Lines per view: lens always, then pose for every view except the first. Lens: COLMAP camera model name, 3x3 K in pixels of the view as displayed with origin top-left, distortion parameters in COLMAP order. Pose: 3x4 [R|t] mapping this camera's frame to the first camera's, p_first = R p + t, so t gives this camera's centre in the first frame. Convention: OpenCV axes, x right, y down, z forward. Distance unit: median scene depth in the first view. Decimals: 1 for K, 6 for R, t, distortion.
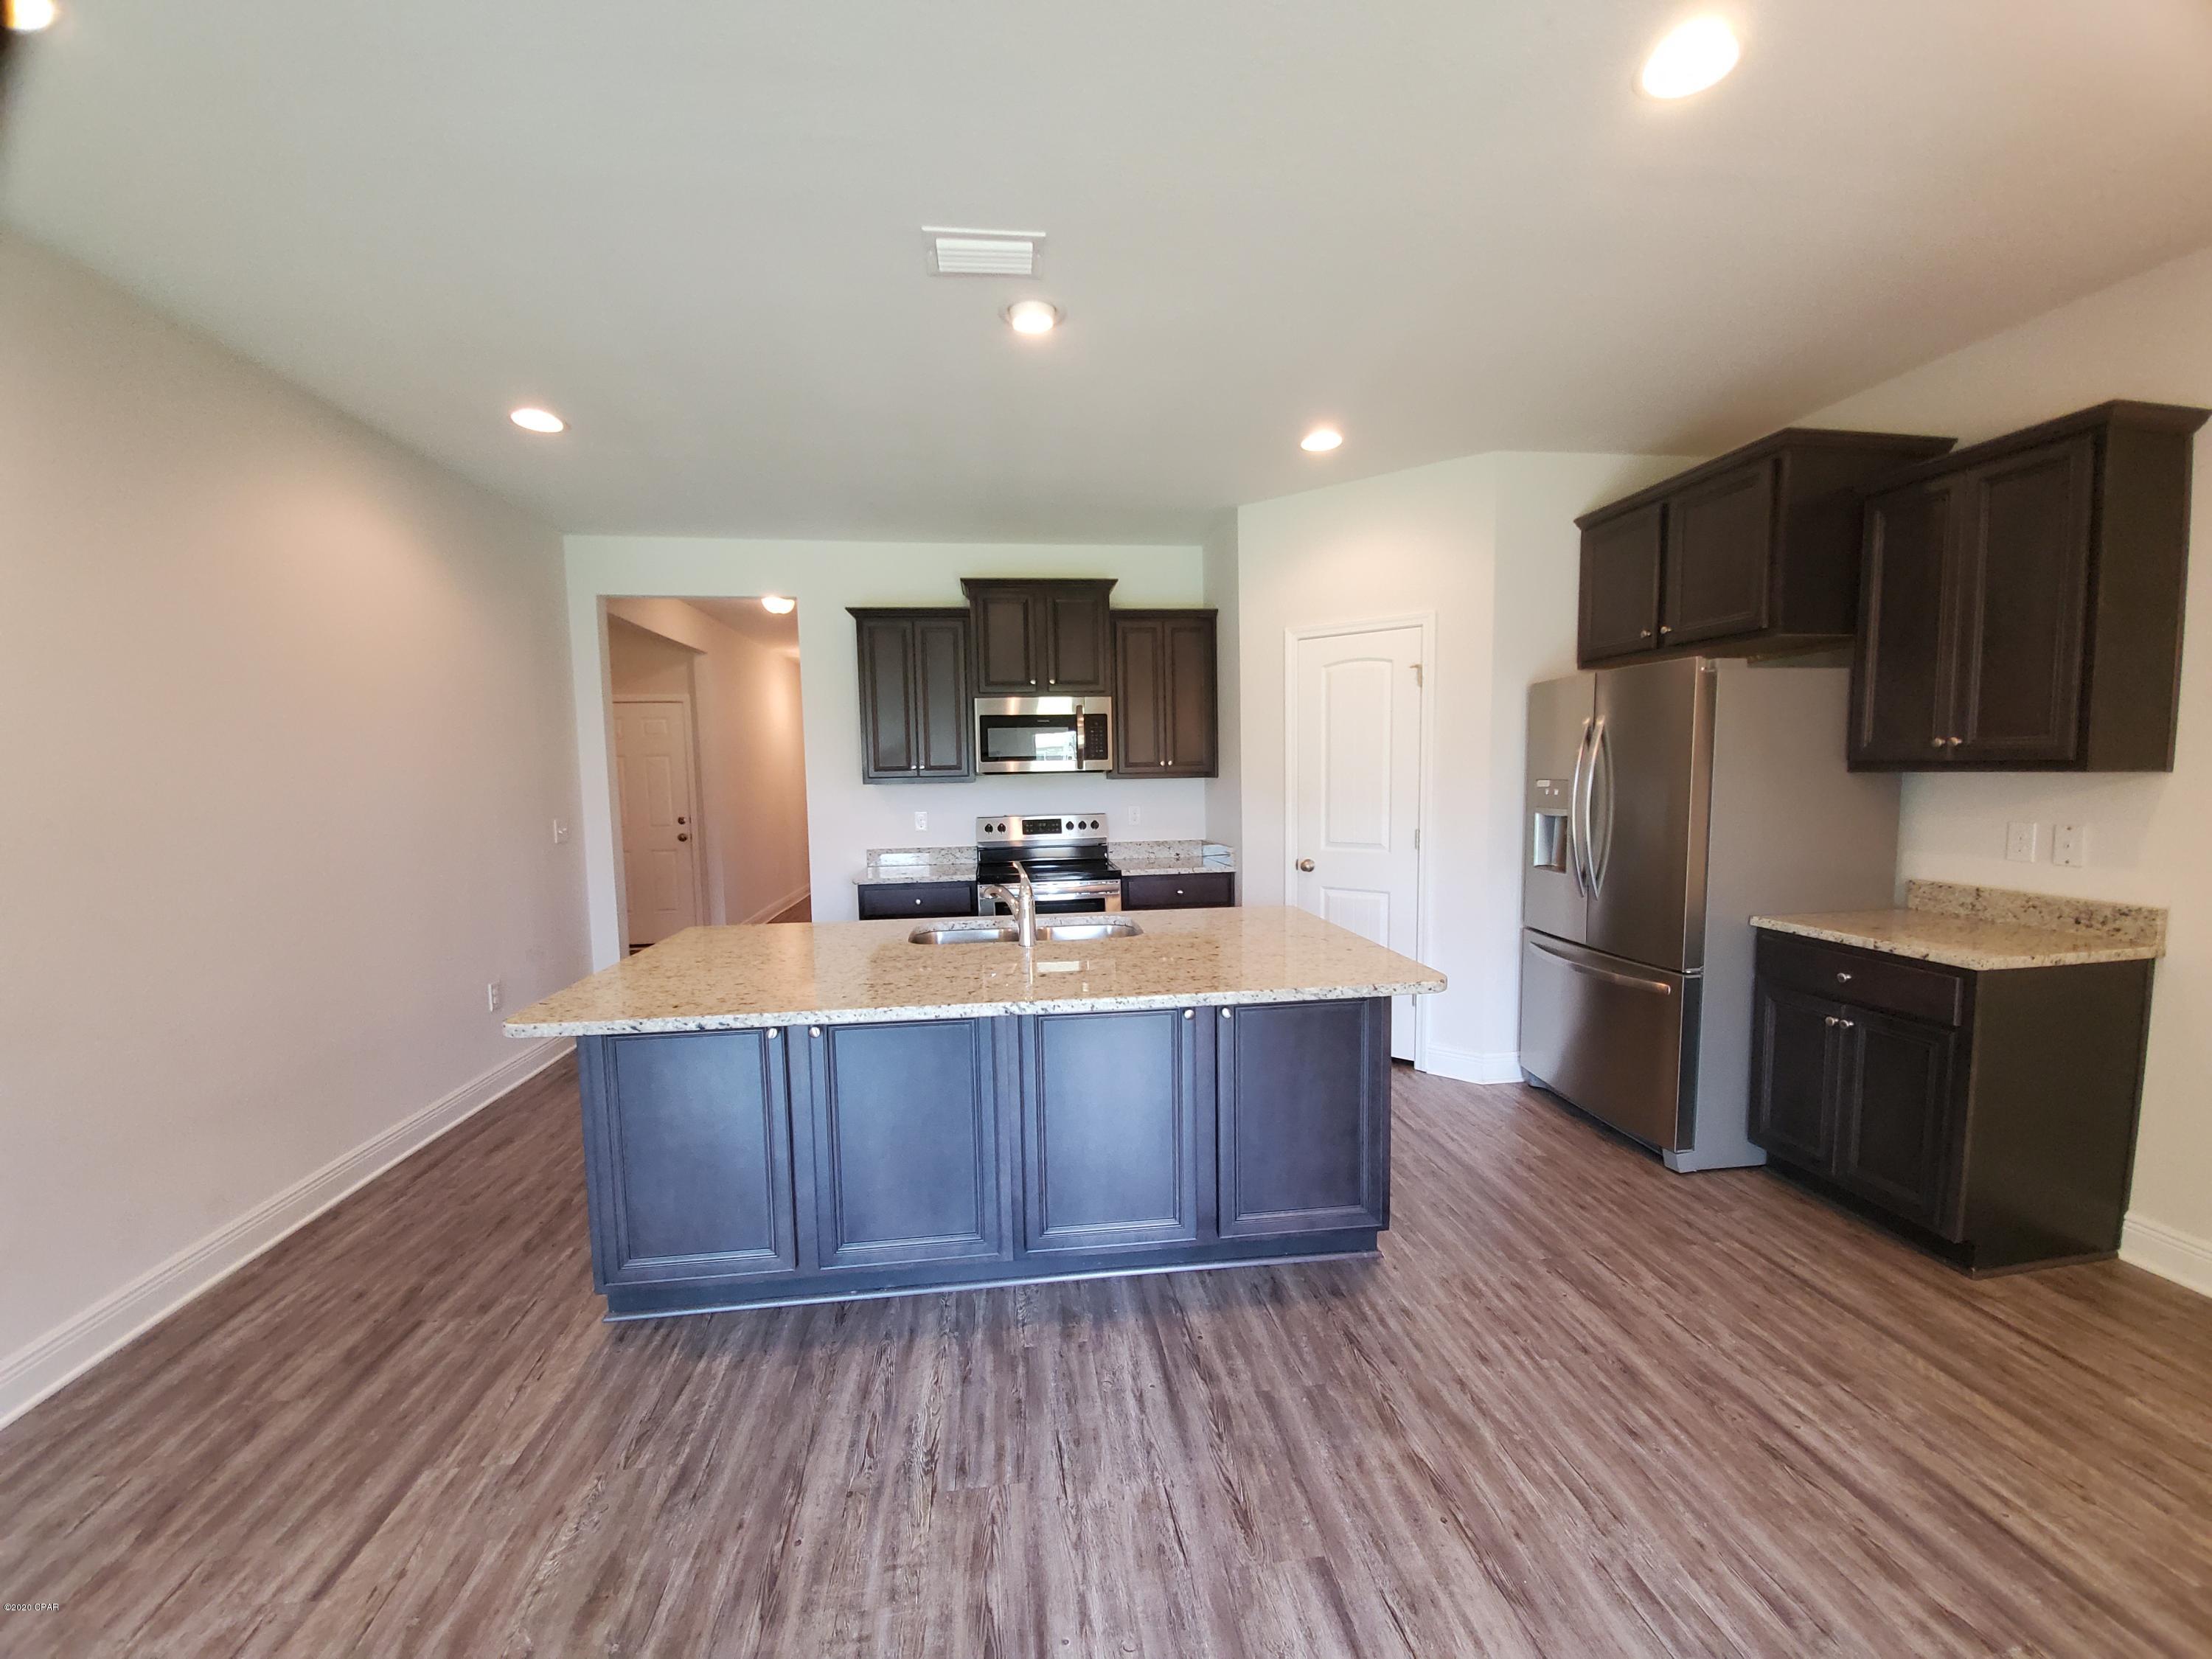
lens RADIAL K [[884.9, 0, 1112.3], [0, 884.9, 848.4], [0, 0, 1]] dist [-0.000576, -0.000016]
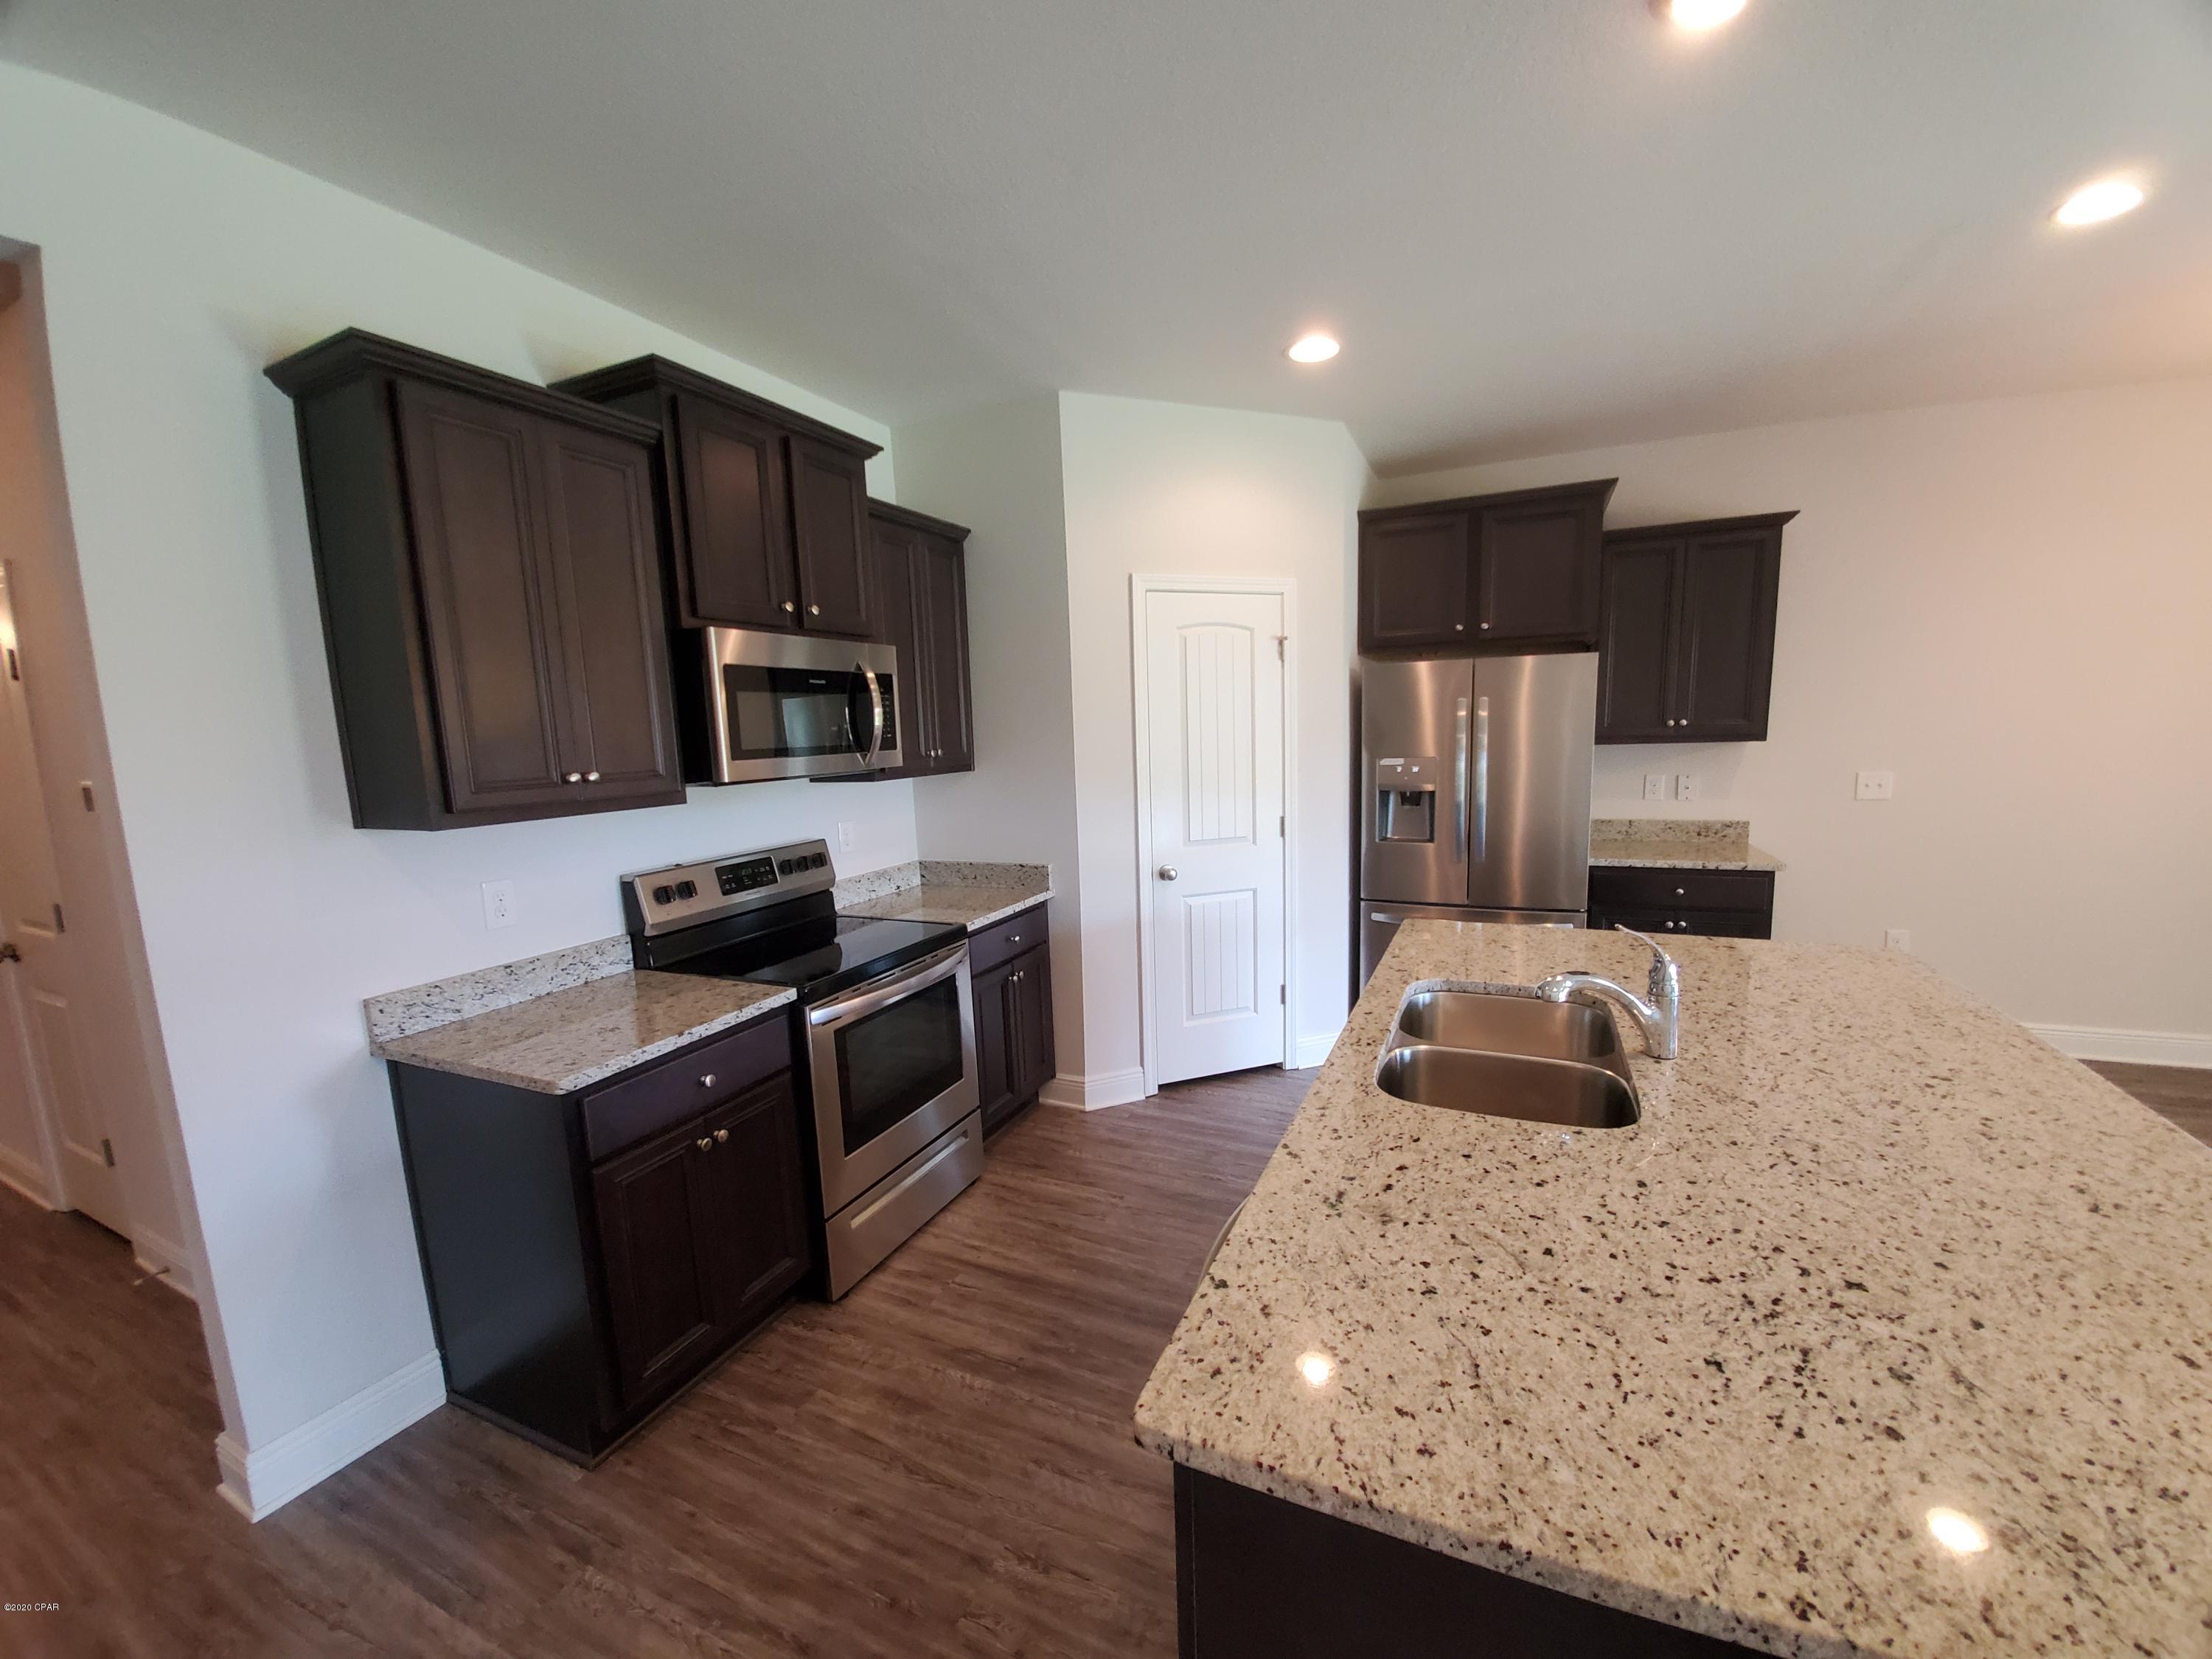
lens RADIAL K [[884.9, 0, 1112.3], [0, 884.9, 848.4], [0, 0, 1]] dist [-0.000576, -0.000016]
pose [[0.527274, -0.119406, 0.841264, -0.536173], [0.097932, 0.992019, 0.079424, -0.079940], [-0.844033, 0.040509, 0.534759, 0.661706]]
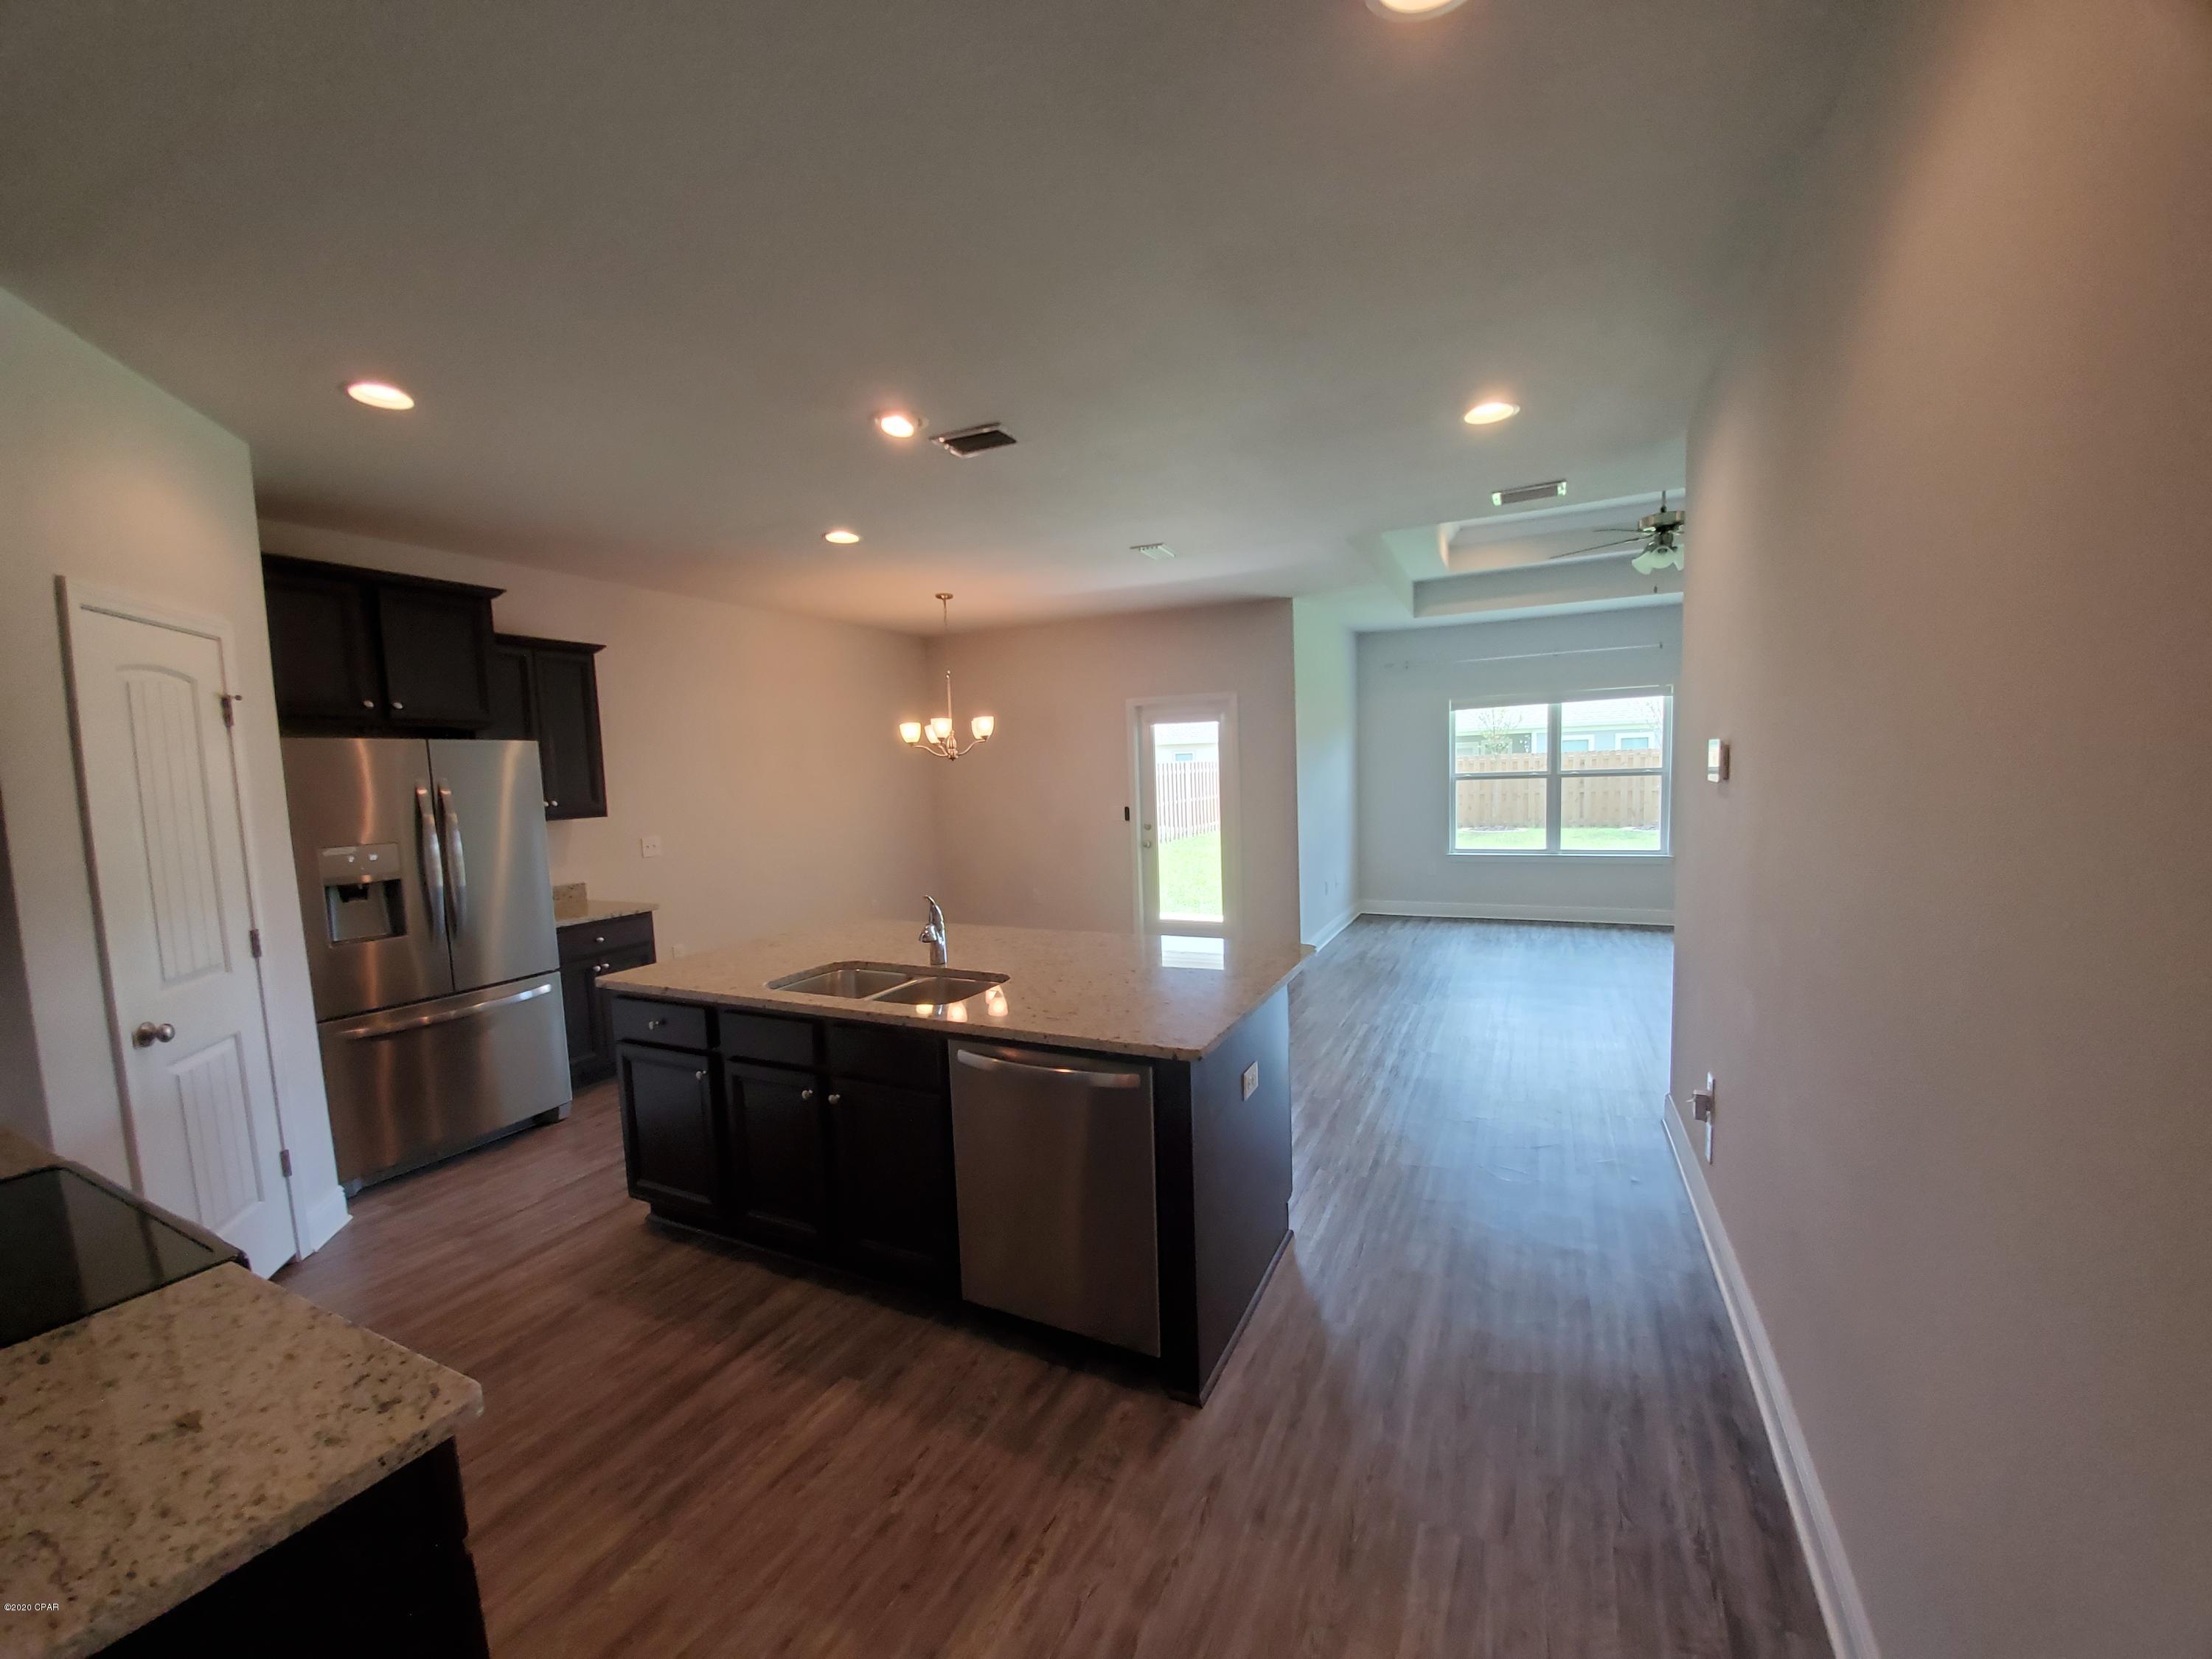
lens RADIAL K [[884.9, 0, 1112.3], [0, 884.9, 848.4], [0, 0, 1]] dist [-0.000576, -0.000016]
pose [[-0.834951, -0.006242, 0.550289, -0.611555], [0.095146, 0.983240, 0.155517, -0.130041], [-0.542037, 0.182207, -0.820363, 1.202252]]
